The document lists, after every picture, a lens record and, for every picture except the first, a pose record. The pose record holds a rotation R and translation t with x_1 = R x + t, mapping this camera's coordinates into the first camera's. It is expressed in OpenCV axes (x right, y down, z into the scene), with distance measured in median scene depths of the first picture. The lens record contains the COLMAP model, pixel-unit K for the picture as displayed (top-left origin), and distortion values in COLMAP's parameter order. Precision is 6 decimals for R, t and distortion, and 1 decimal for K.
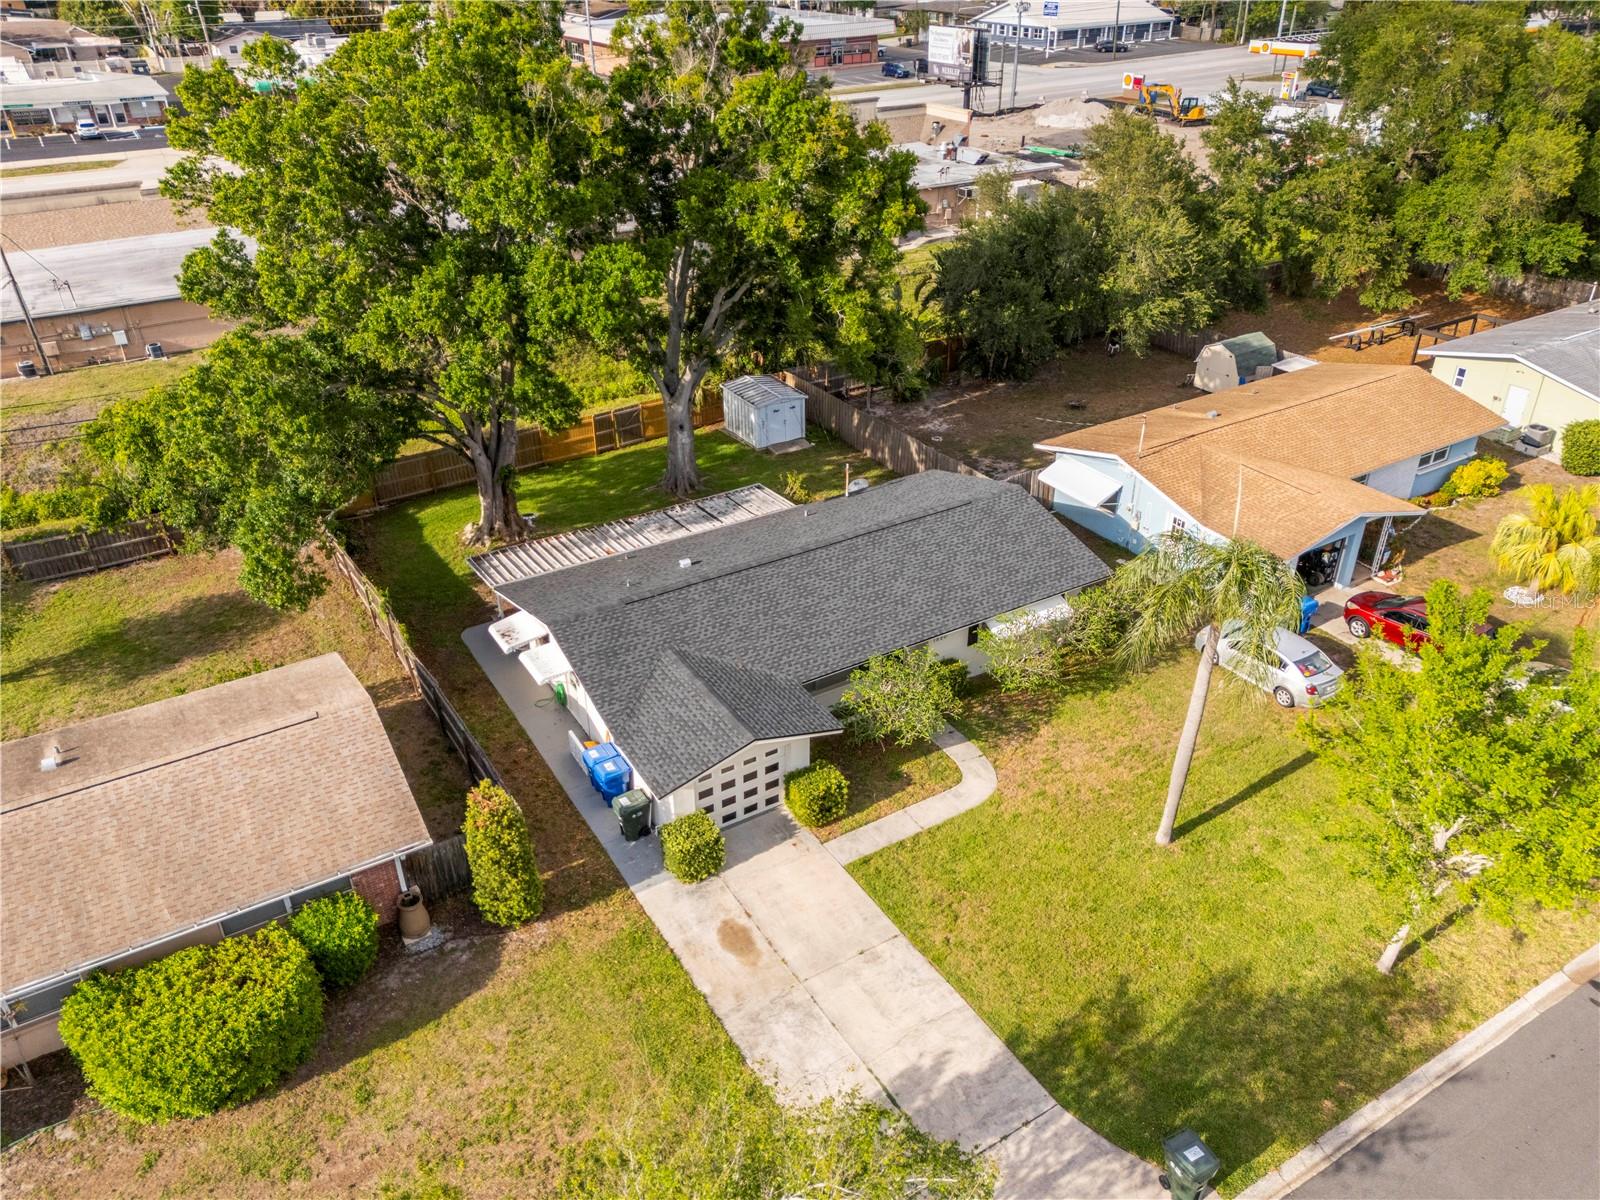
lens RADIAL K [[1165.7, 0, 800.0], [0, 1165.7, 600.0], [0, 0, 1]] dist [0.103912, -0.111490]
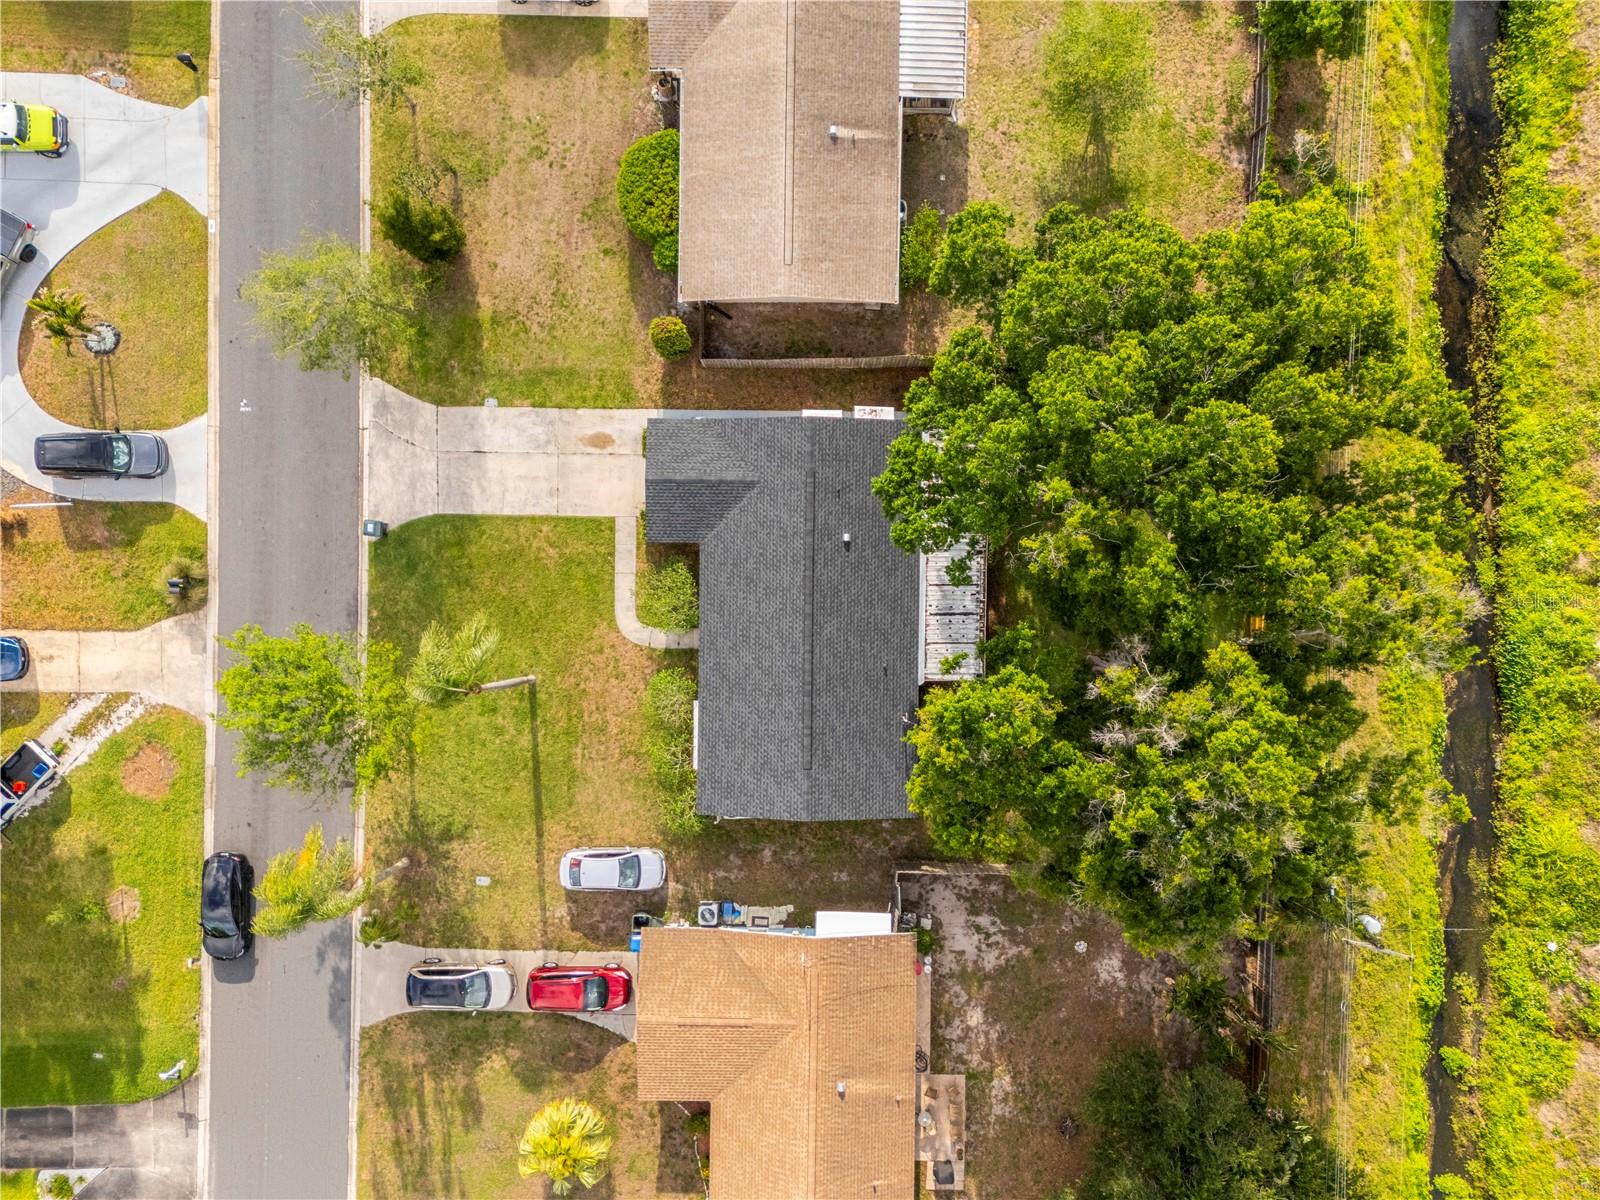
lens RADIAL K [[1165.7, 0, 800.0], [0, 1165.7, 600.0], [0, 0, 1]] dist [0.103912, -0.111490]
pose [[-0.528566, 0.848630, 0.021111, -0.042346], [-0.416290, -0.280798, 0.864786, -1.470298], [0.739811, 0.448308, 0.501696, 0.367276]]
